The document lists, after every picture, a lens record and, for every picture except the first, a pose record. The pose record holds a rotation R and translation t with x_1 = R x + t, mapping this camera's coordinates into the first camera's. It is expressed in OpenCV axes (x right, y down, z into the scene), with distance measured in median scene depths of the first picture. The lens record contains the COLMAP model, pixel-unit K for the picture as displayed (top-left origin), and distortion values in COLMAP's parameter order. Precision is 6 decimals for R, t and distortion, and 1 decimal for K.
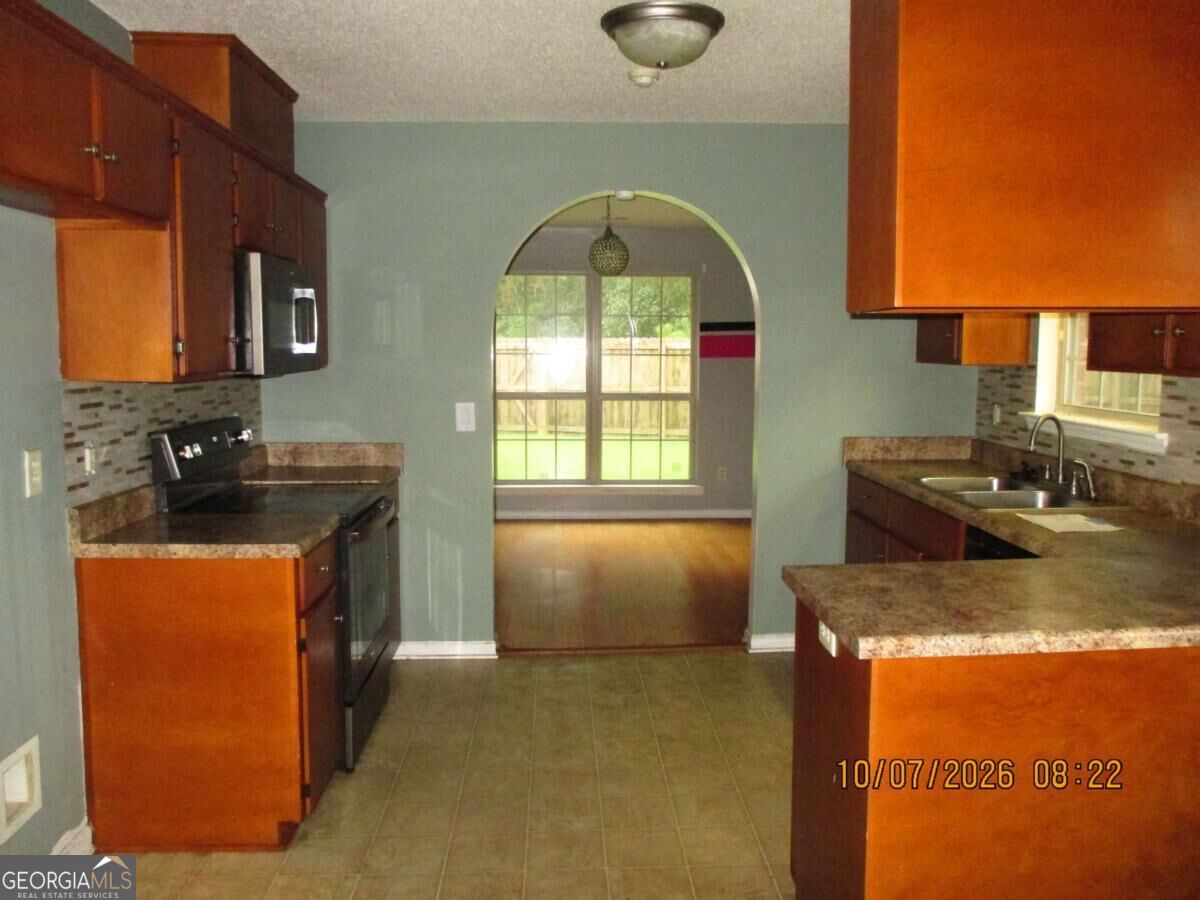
lens RADIAL K [[981.4, 0, 600.0], [0, 981.4, 450.0], [0, 0, 1]] dist [-0.006964, -0.004503]
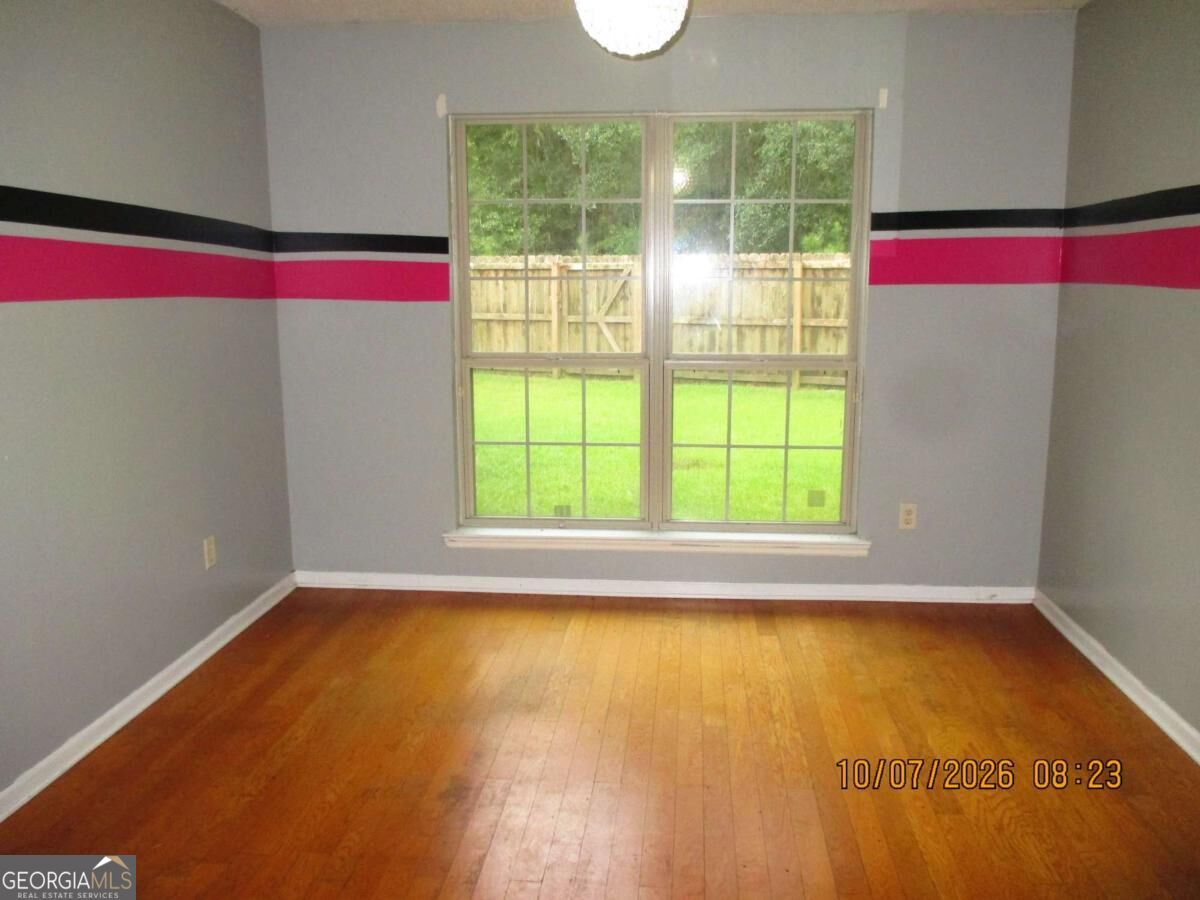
lens RADIAL K [[981.4, 0, 600.0], [0, 981.4, 450.0], [0, 0, 1]] dist [-0.006964, -0.004503]
pose [[0.990908, 0.018628, -0.133245, 0.032745], [-0.007849, 0.996686, 0.080965, -0.049547], [0.134311, -0.079183, 0.987770, 0.470922]]
